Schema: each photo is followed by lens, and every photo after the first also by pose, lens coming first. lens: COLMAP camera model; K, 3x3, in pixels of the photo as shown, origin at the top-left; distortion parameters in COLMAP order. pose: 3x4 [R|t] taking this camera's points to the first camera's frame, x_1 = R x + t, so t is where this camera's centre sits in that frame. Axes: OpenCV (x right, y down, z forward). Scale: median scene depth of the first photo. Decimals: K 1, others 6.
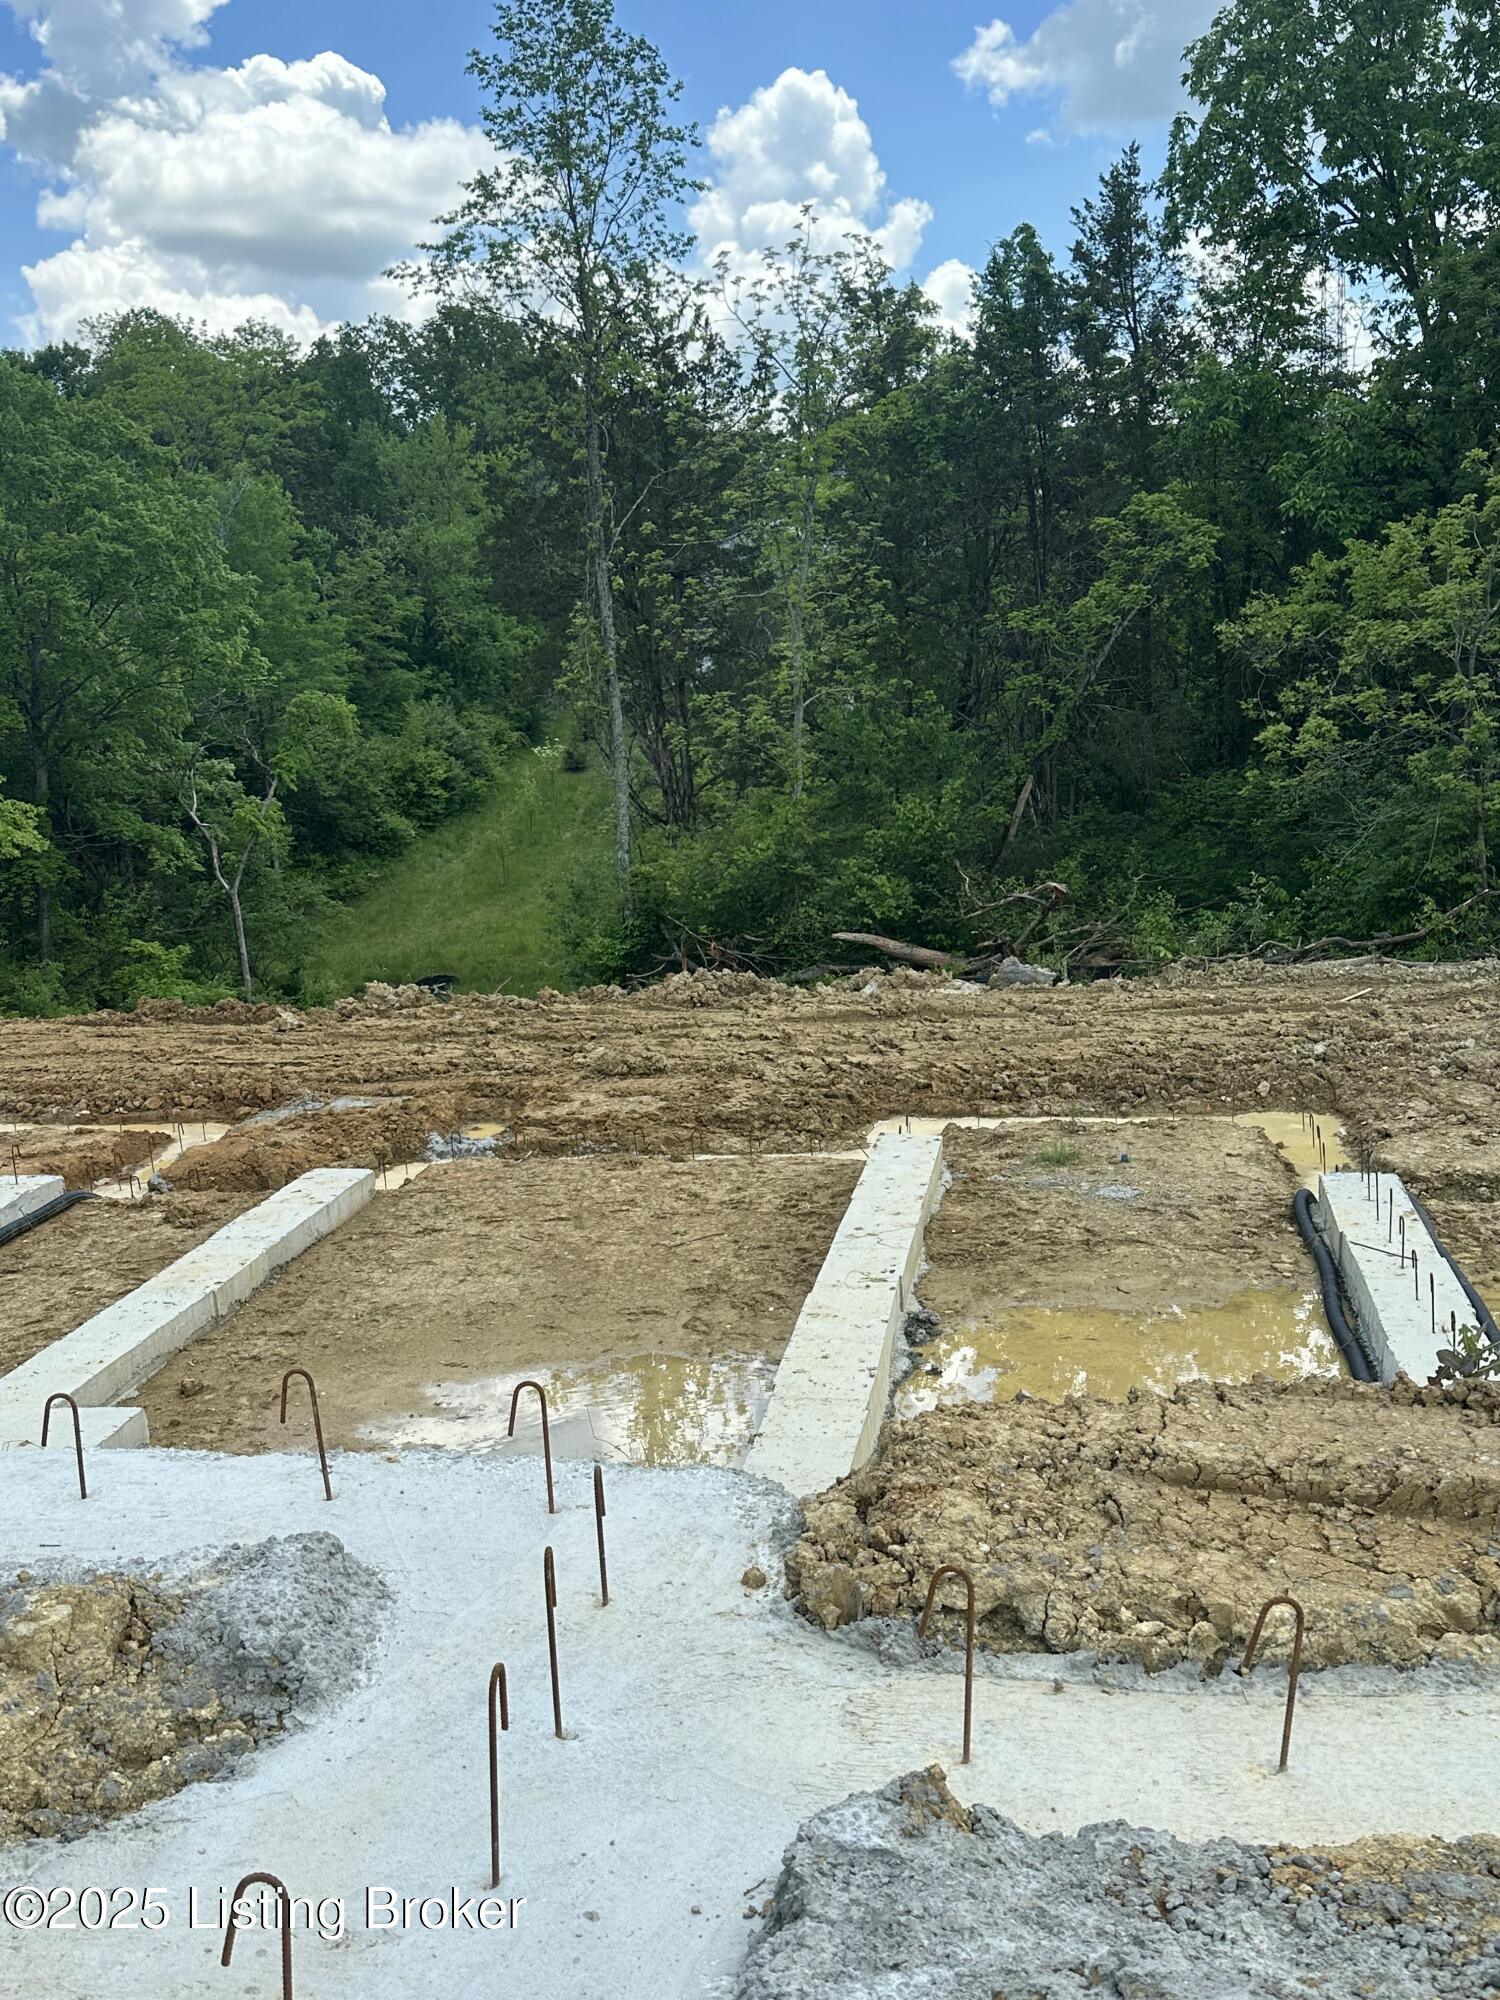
lens RADIAL K [[1945.6, 0, 750.0], [0, 1945.6, 1000.0], [0, 0, 1]] dist [0.205728, -0.440830]
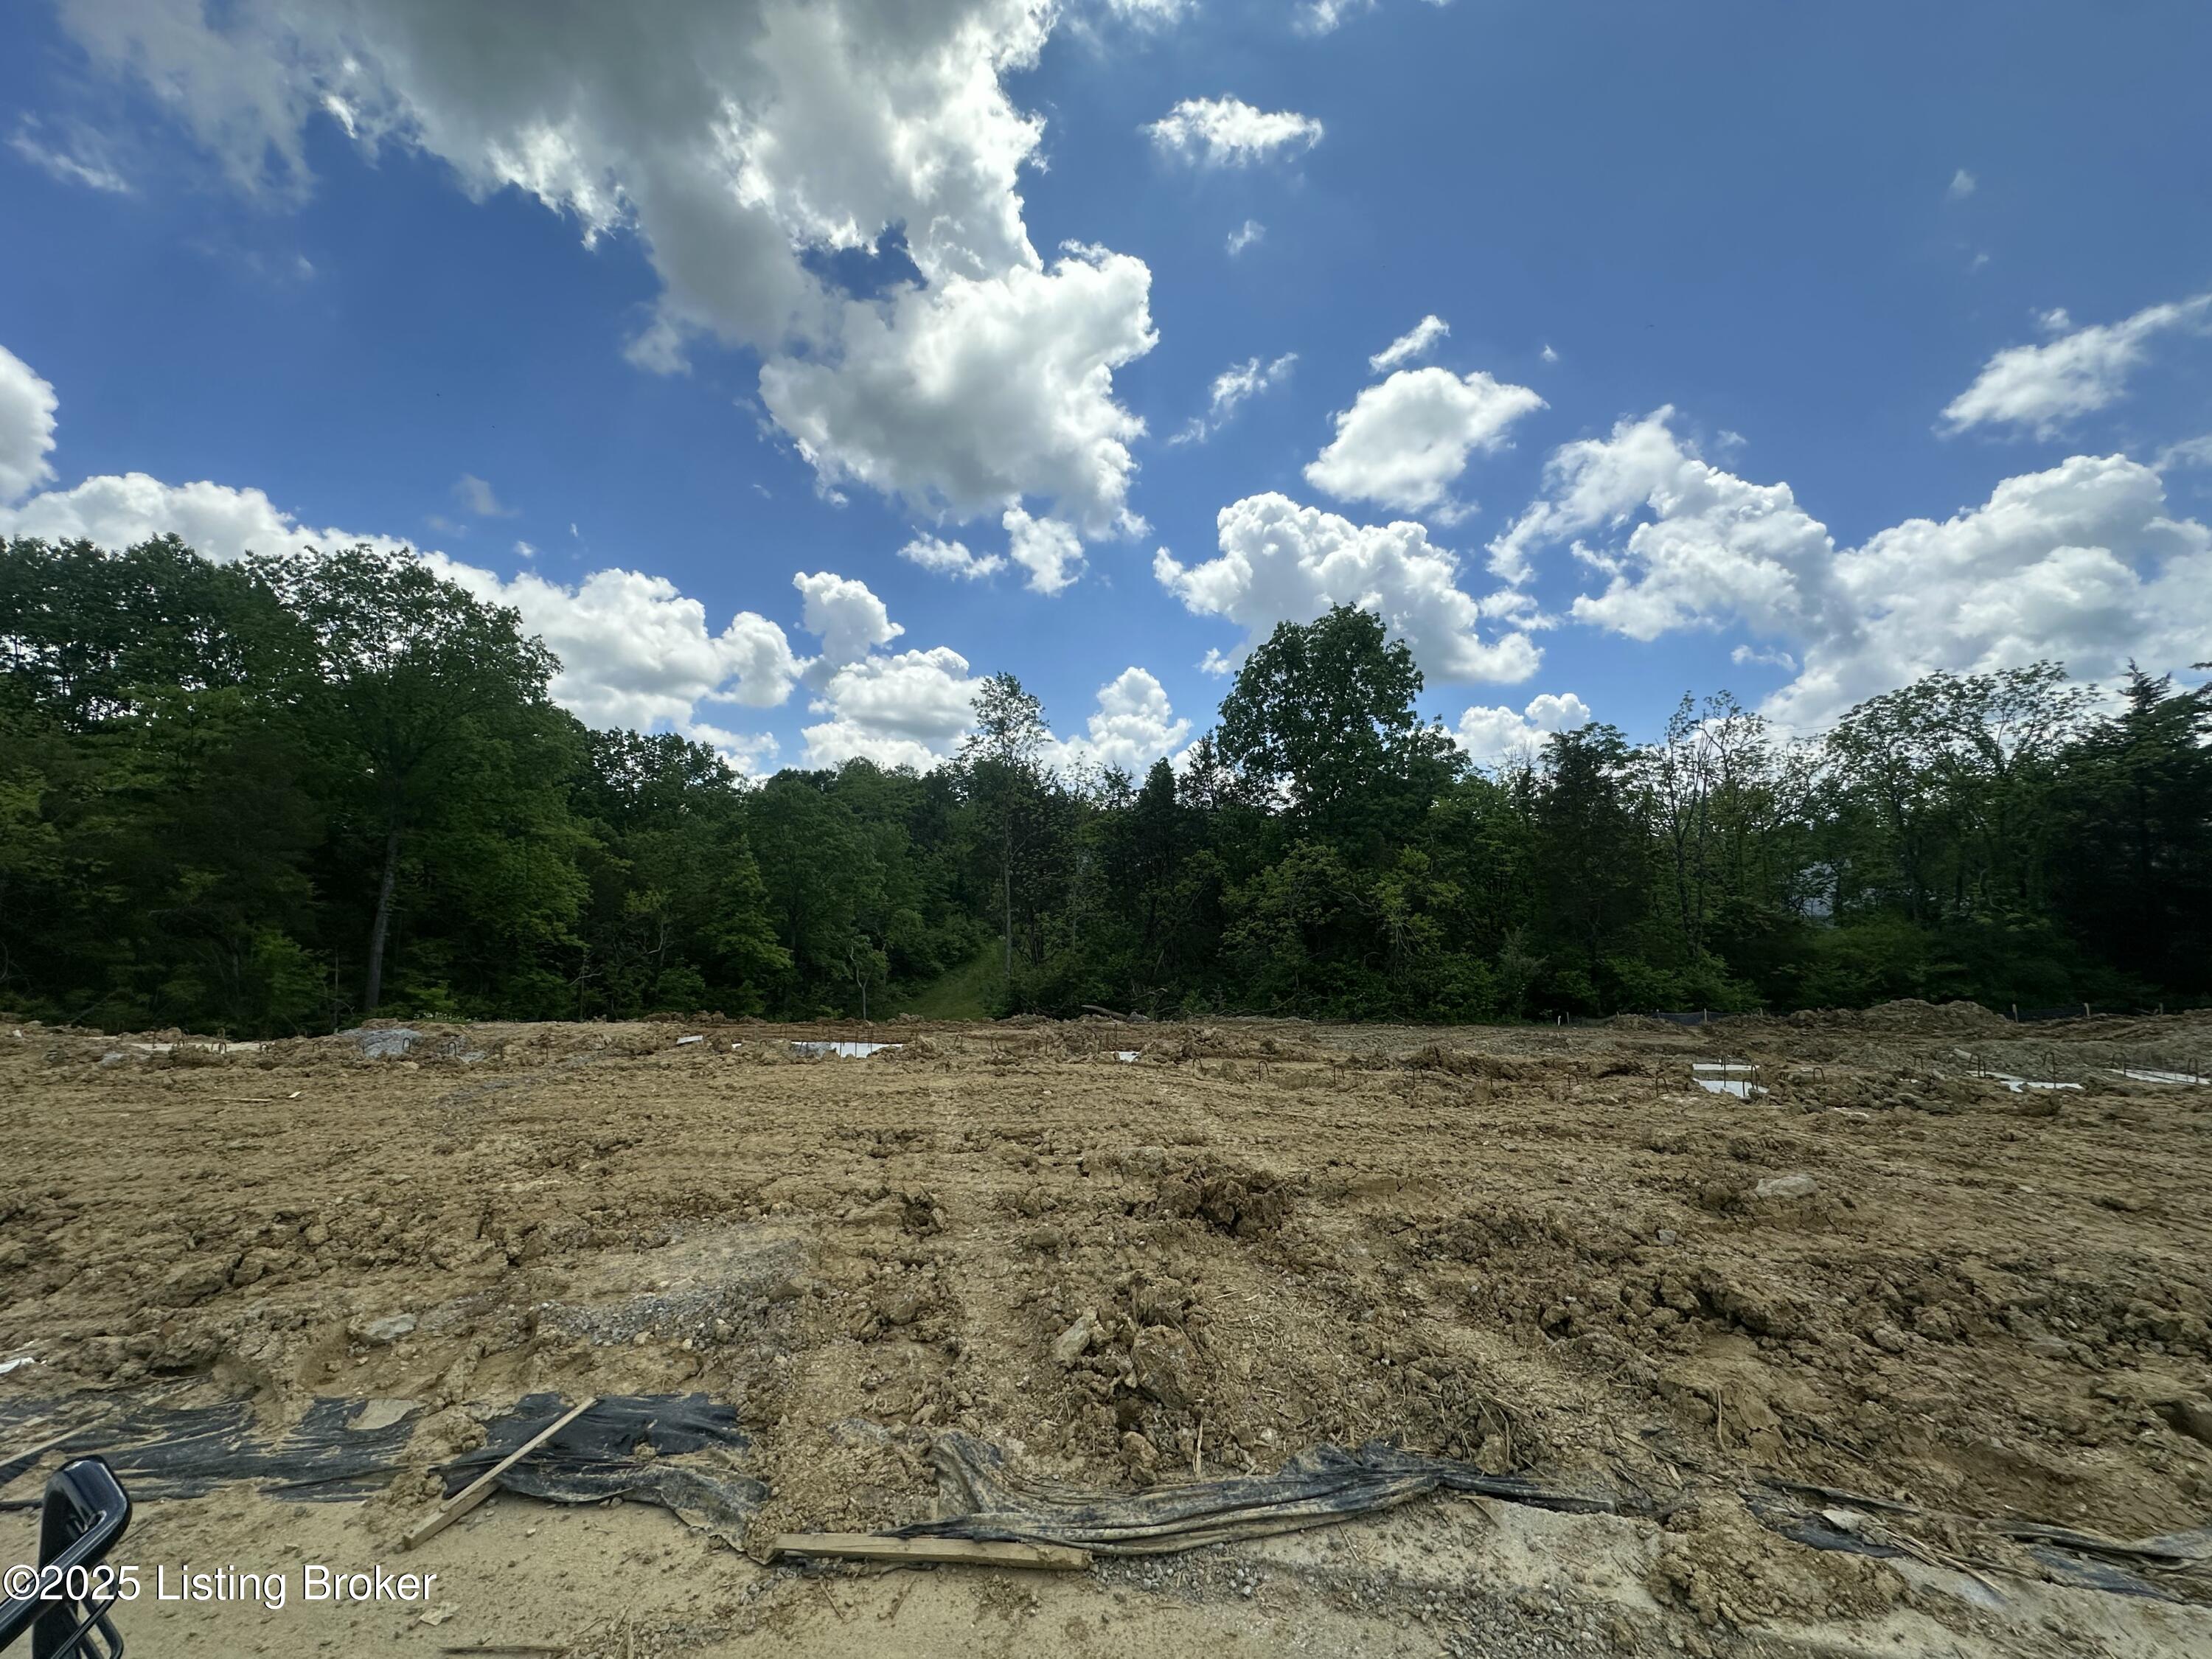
lens RADIAL K [[890.5, 0, 1106.0], [0, 890.5, 829.5], [0, 0, 1]] dist [-0.001100, -0.000203]
pose [[0.999310, 0.035461, -0.011089, 0.064812], [-0.037110, 0.967232, -0.251169, 0.030366], [0.001819, 0.251407, 0.967880, -0.186492]]
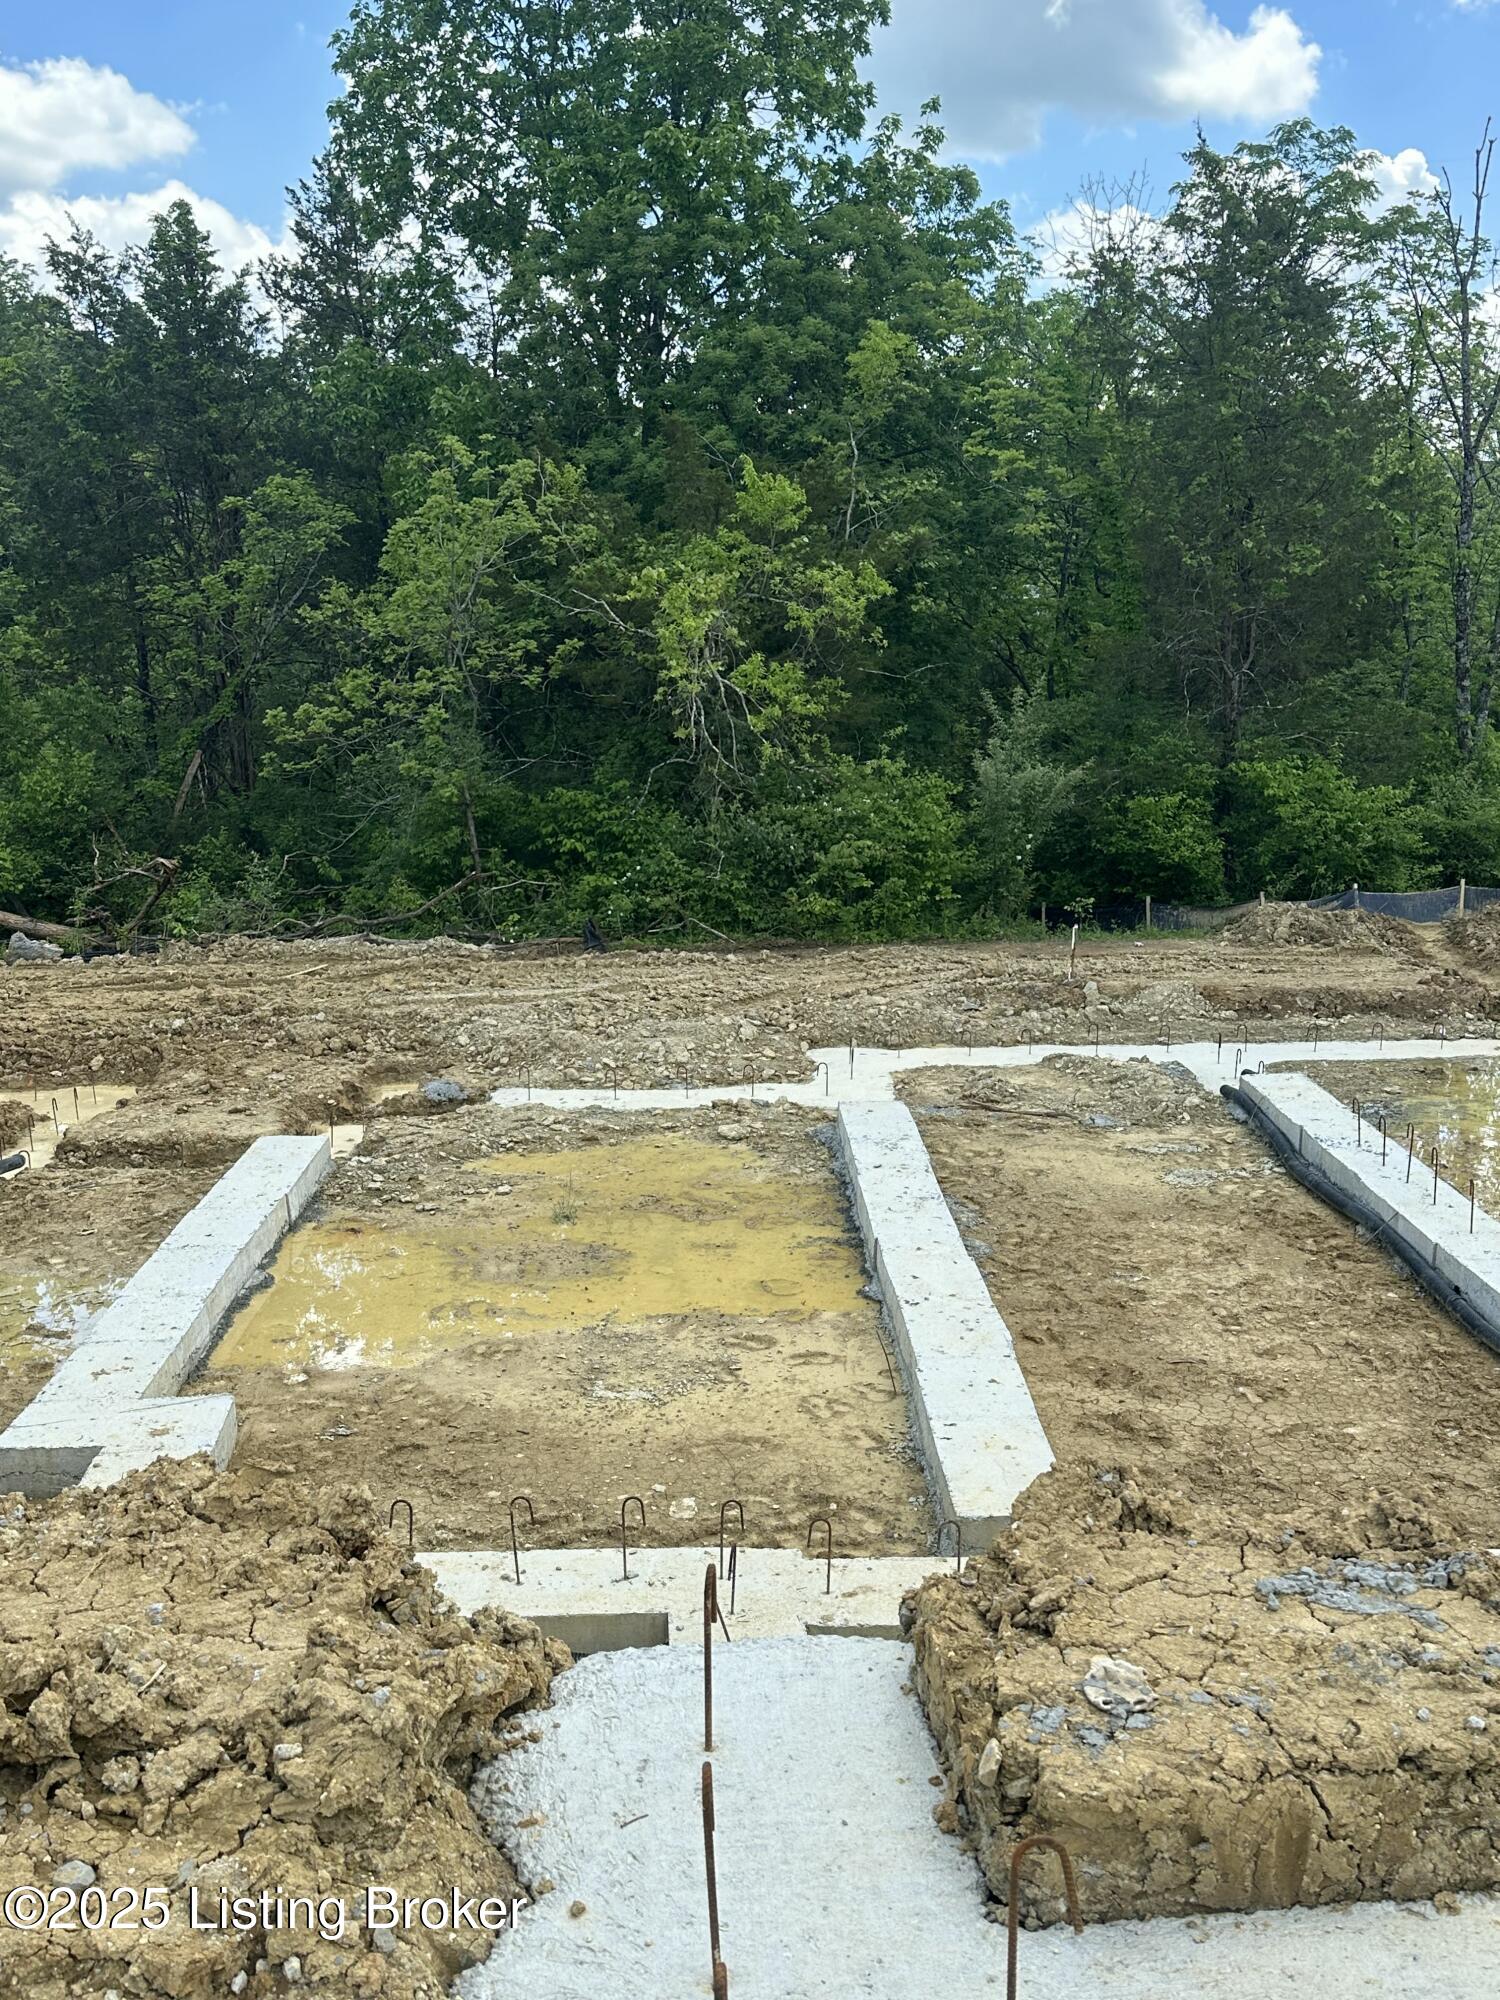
lens RADIAL K [[1945.6, 0, 750.0], [0, 1945.6, 1000.0], [0, 0, 1]] dist [0.205728, -0.440830]
pose [[0.983005, -0.005751, 0.183489, 0.206016], [0.003126, 0.999889, 0.014590, -0.000932], [-0.183552, -0.013769, 0.982914, -0.039820]]
